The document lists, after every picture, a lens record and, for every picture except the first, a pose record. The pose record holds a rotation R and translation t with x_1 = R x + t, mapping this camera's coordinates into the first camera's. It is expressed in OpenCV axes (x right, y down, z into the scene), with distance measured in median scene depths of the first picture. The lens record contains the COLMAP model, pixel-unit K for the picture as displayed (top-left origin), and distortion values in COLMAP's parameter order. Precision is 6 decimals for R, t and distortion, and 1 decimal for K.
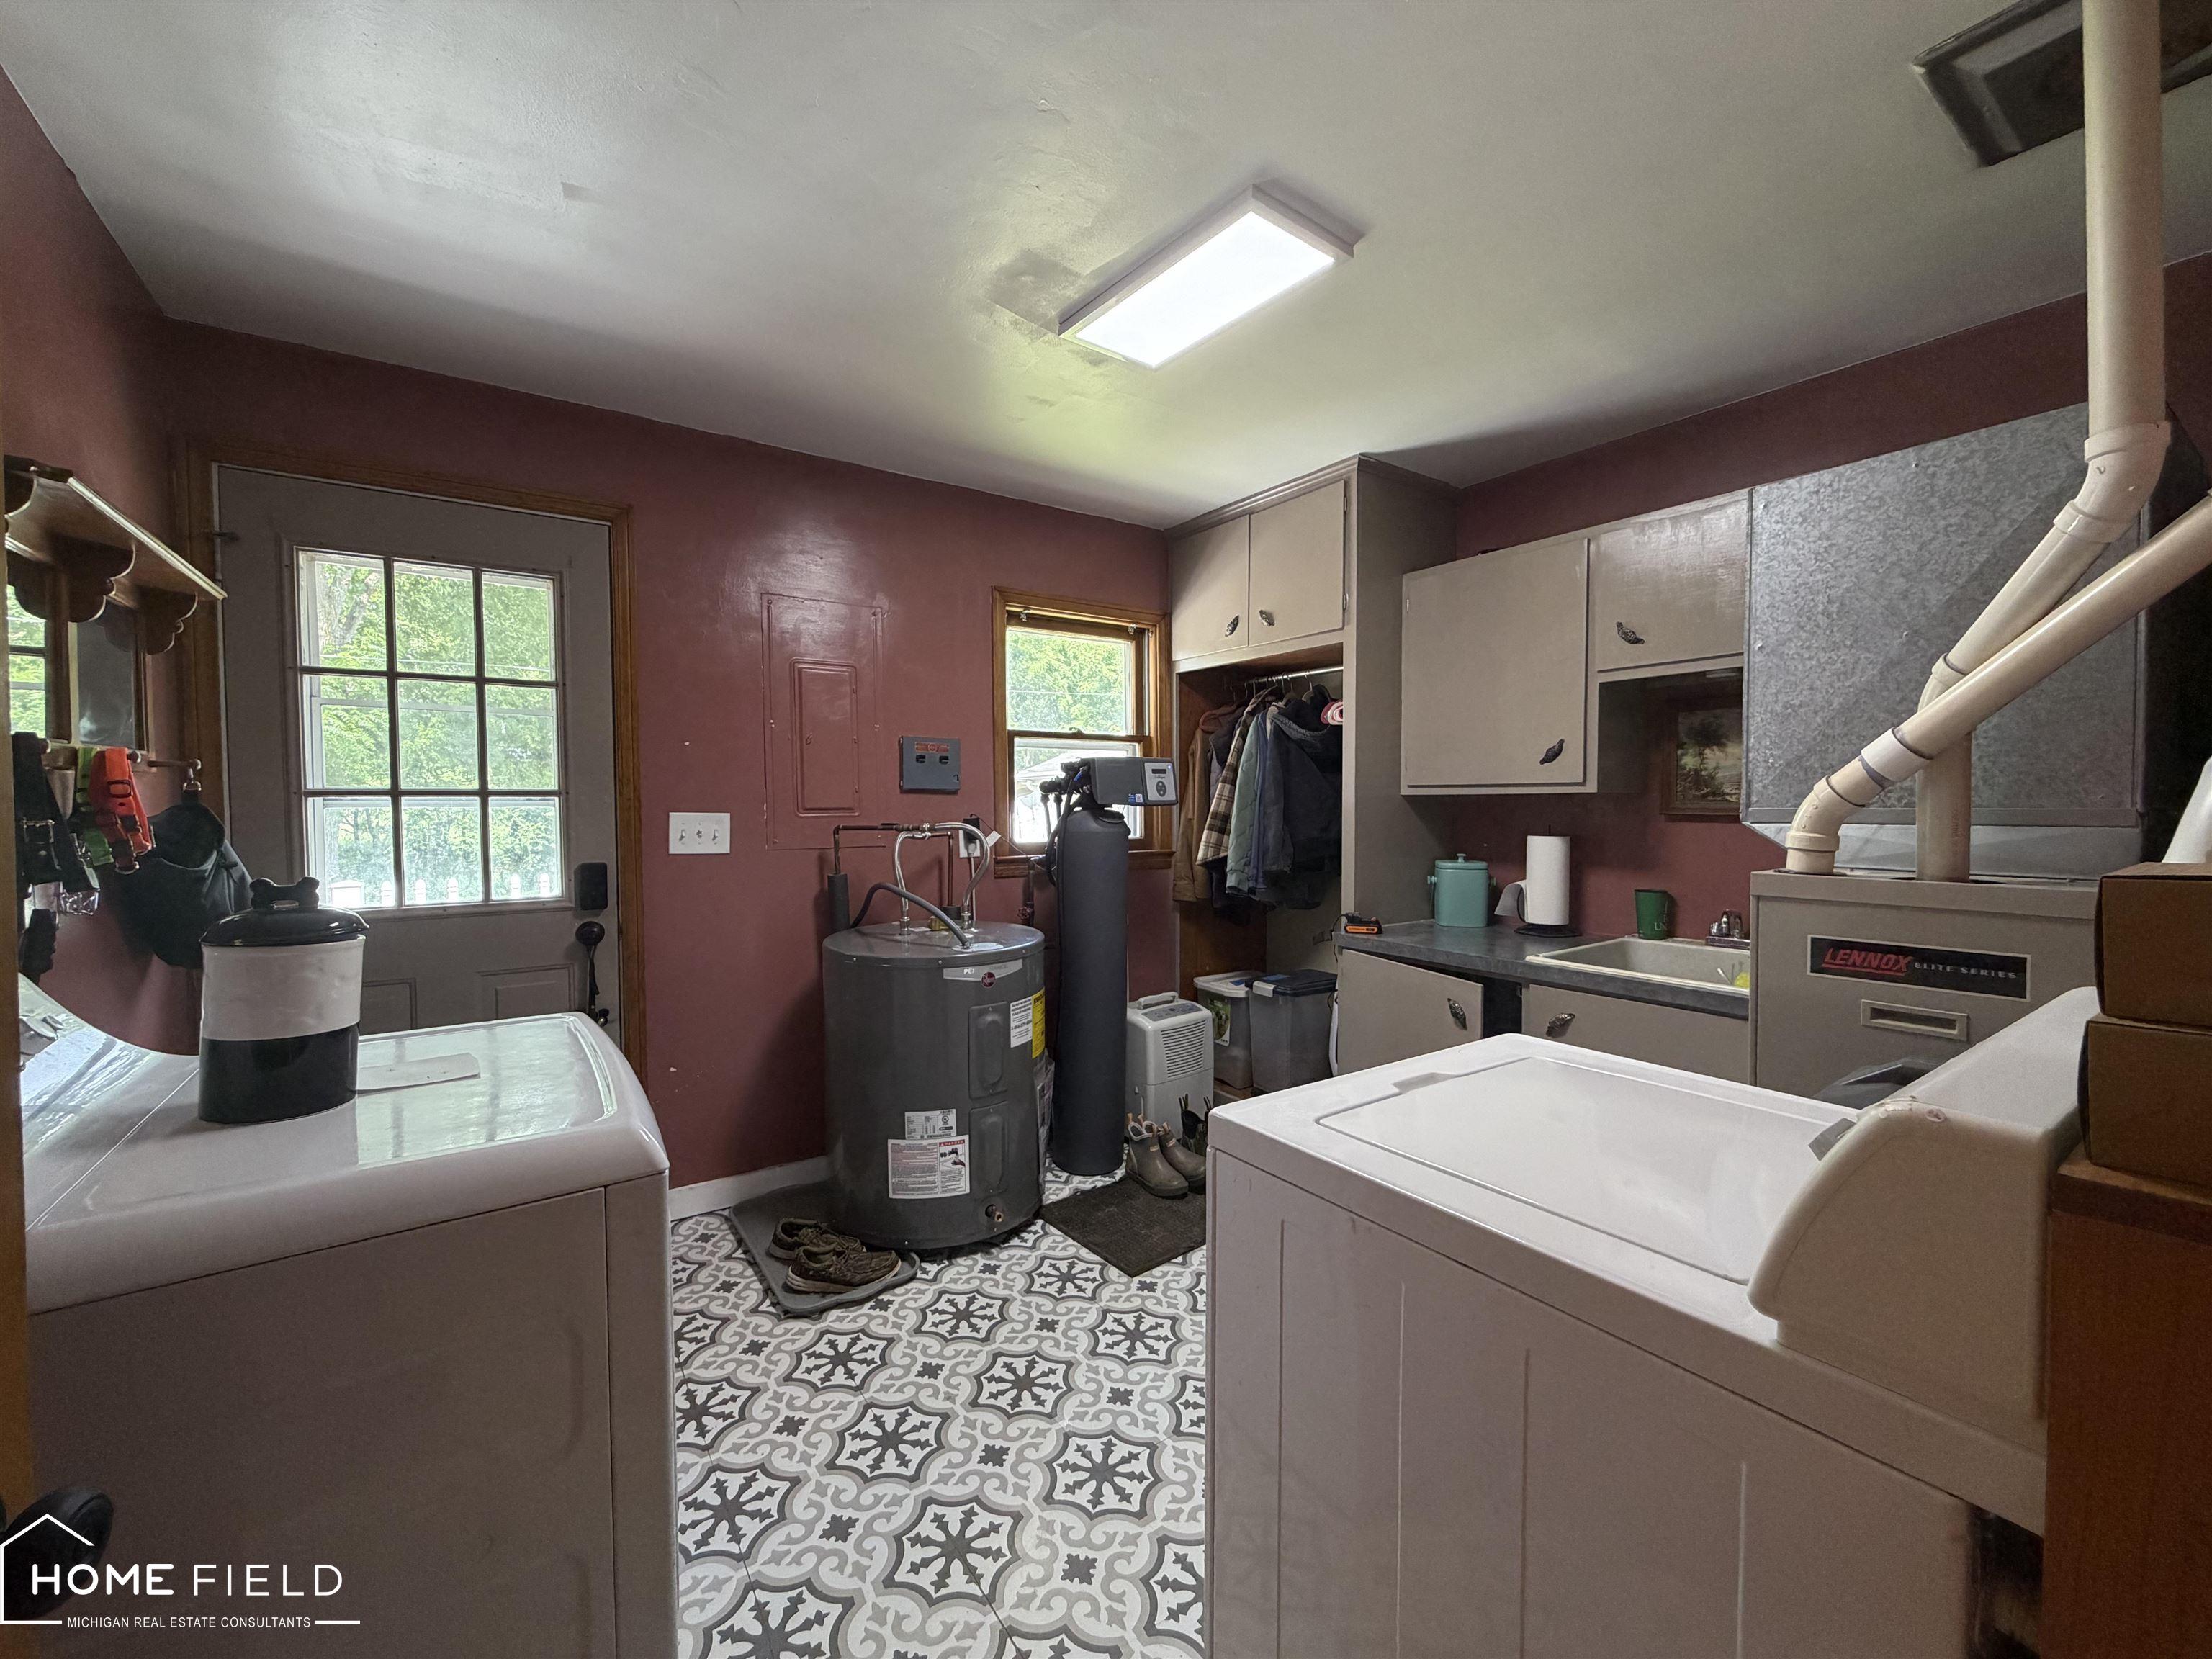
lens RADIAL K [[879.5, 0, 1097.1], [0, 879.5, 835.6], [0, 0, 1]] dist [-0.000190, 0.000703]
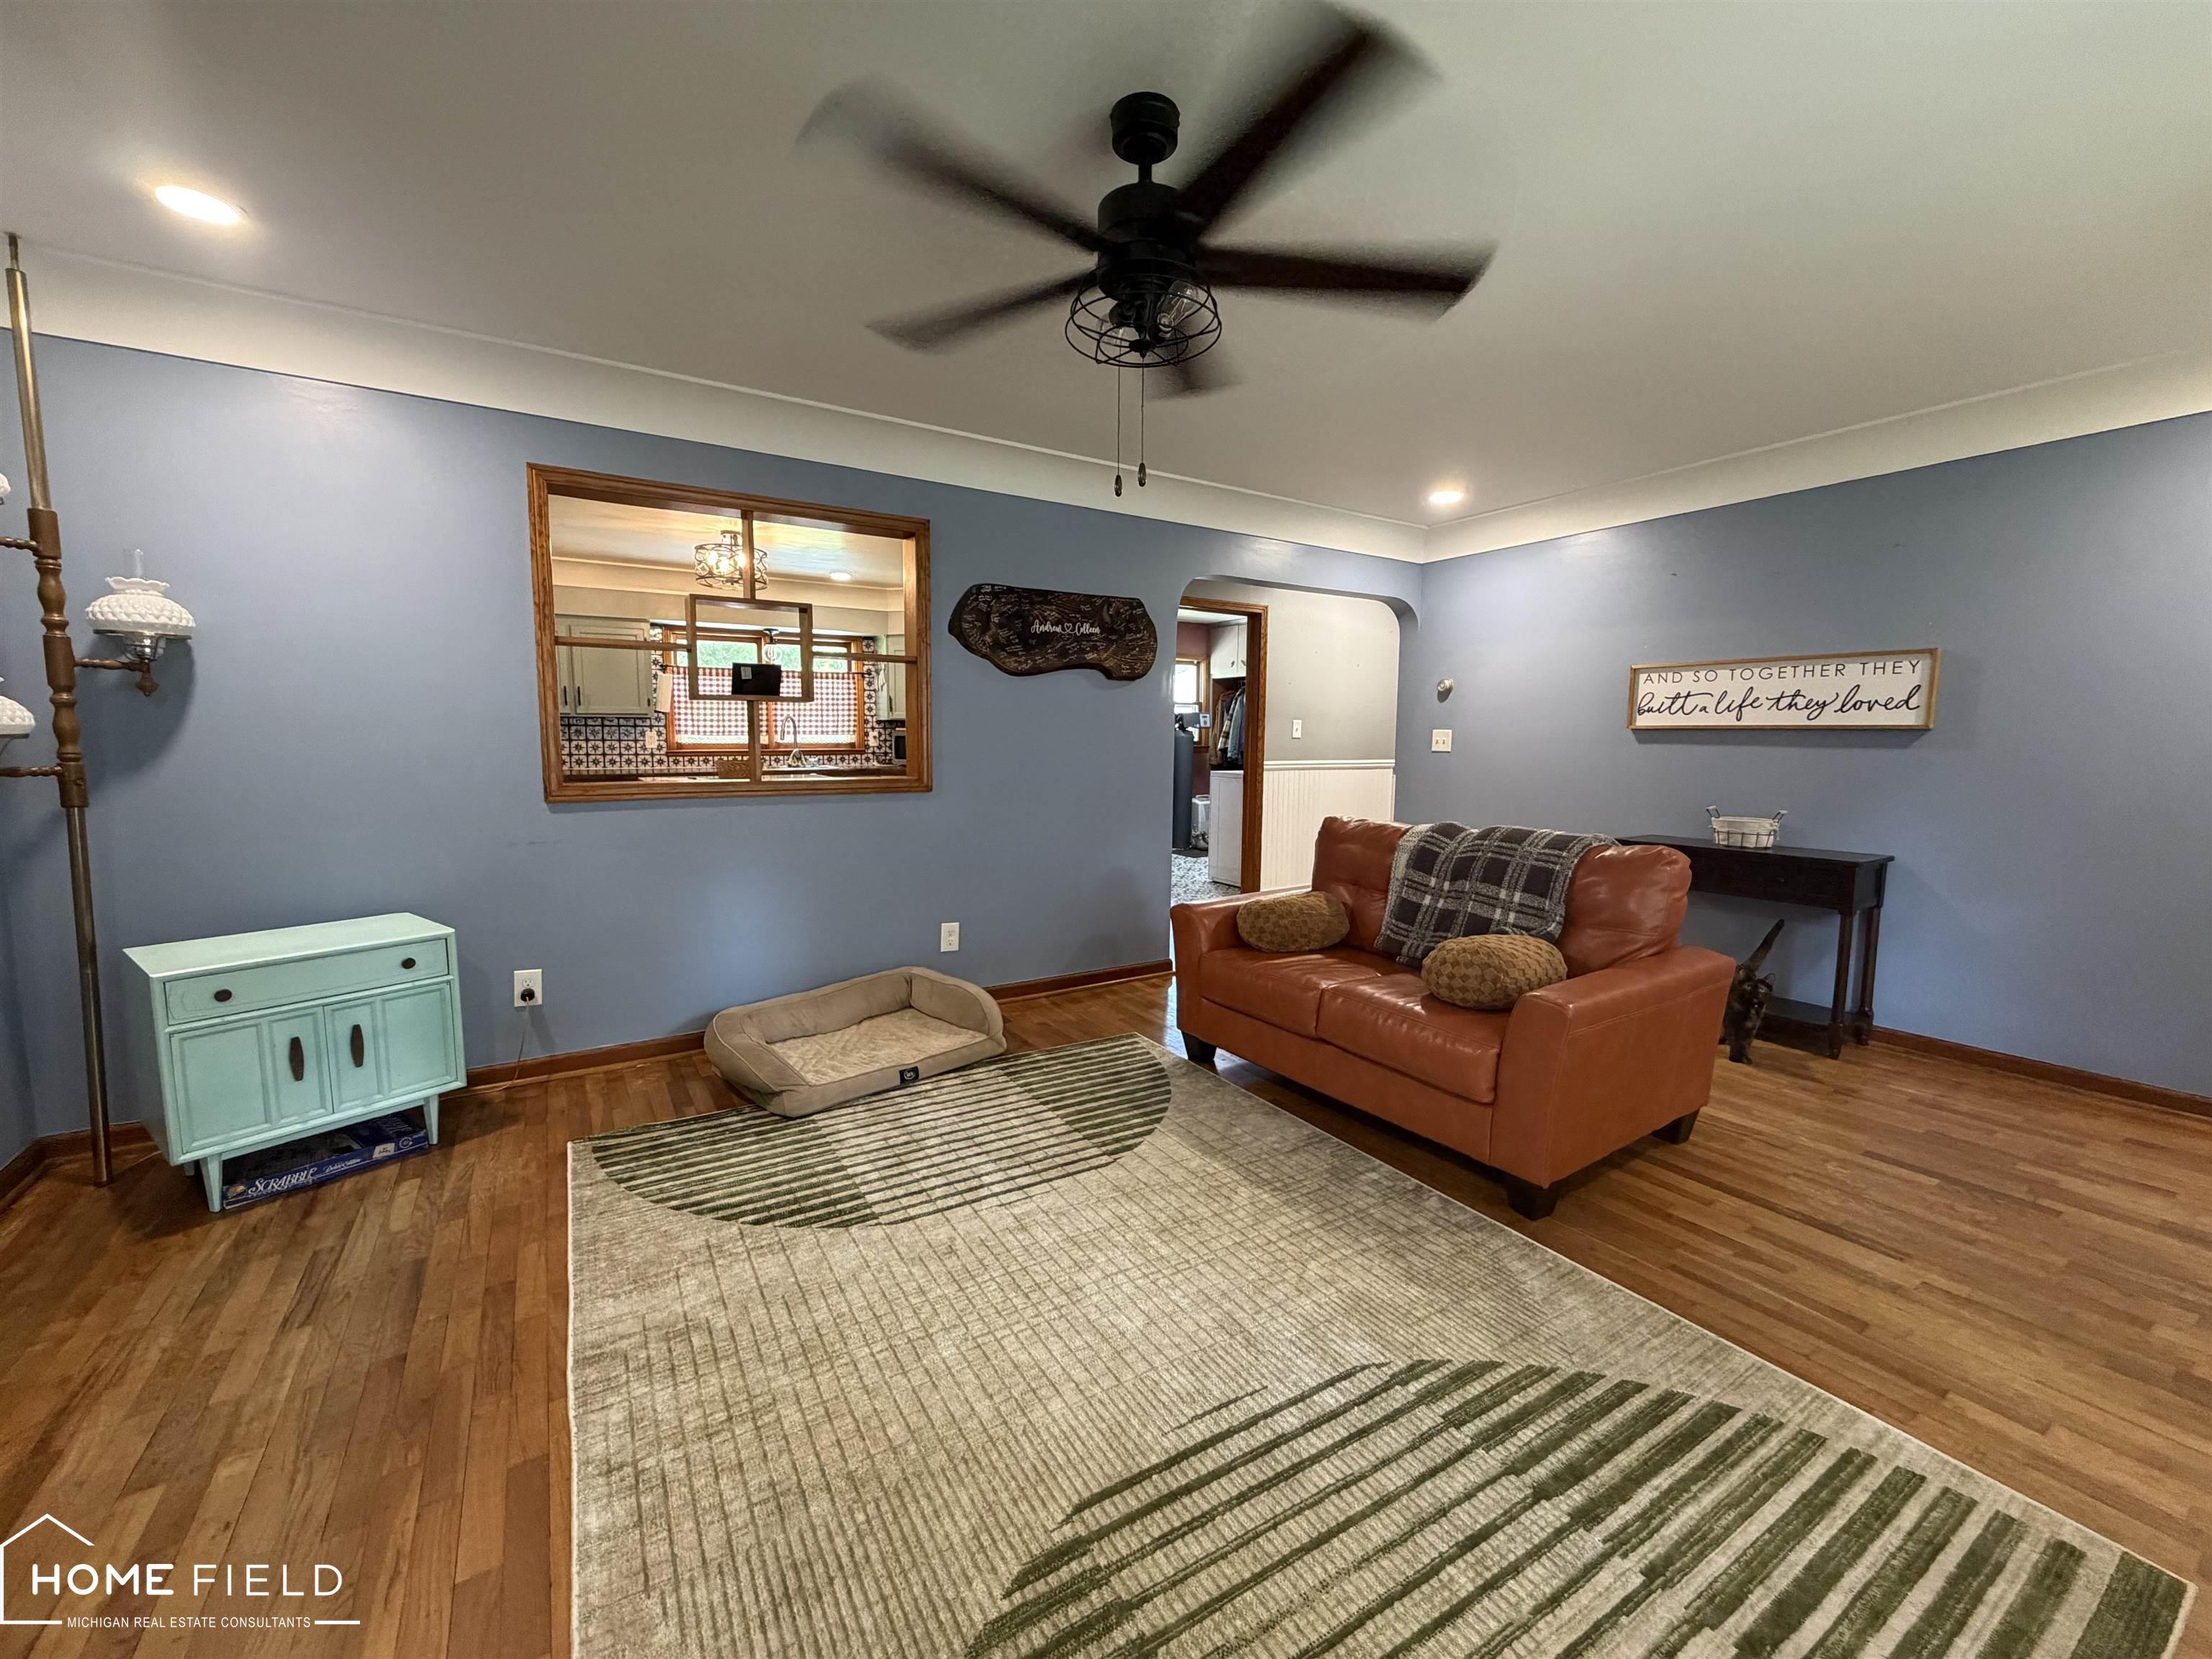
lens RADIAL K [[879.5, 0, 1103.2], [0, 879.5, 823.0], [0, 0, 1]] dist [-0.000190, 0.000703]
pose [[0.998941, 0.014442, -0.043674, -0.127650], [-0.011170, 0.997177, 0.074252, 0.063440], [0.044623, -0.073686, 0.996283, -1.867841]]
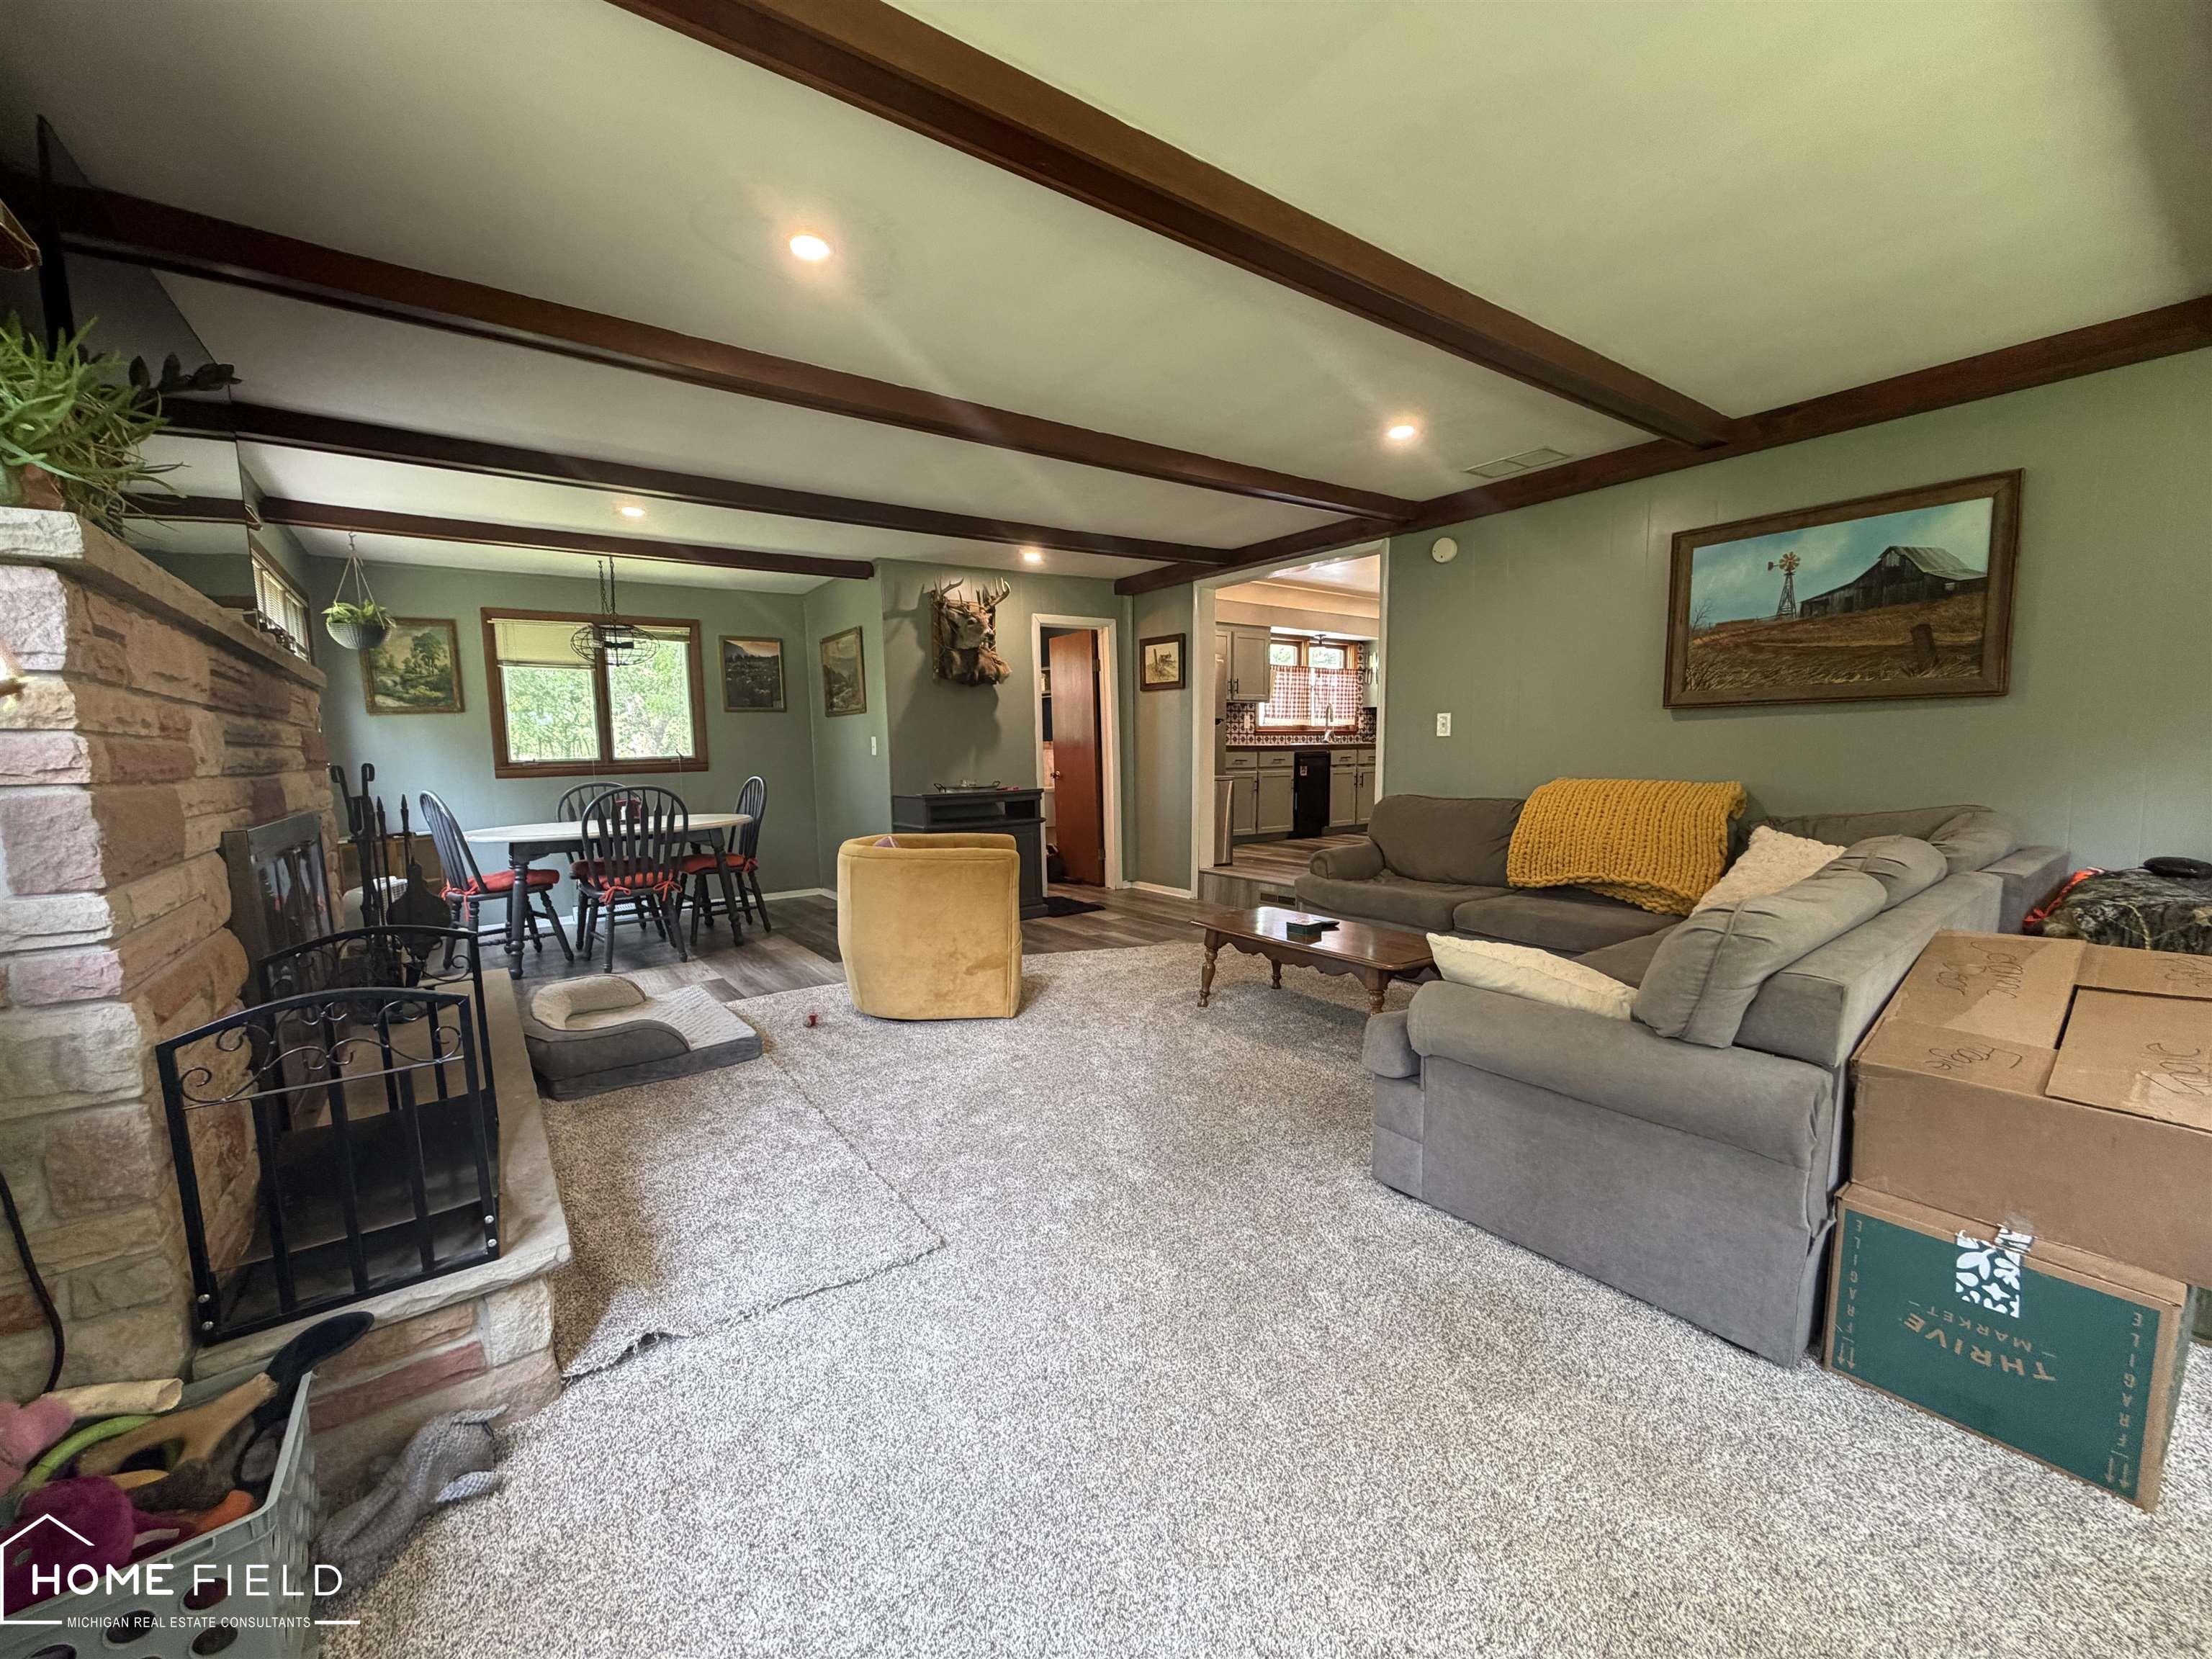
lens RADIAL K [[879.5, 0, 1096.8], [0, 879.5, 830.6], [0, 0, 1]] dist [-0.000190, 0.000703]
pose [[0.999800, -0.006639, 0.018884, -0.881586], [0.005383, 0.997817, 0.065827, 0.117375], [-0.019280, -0.065712, 0.997652, -2.144781]]
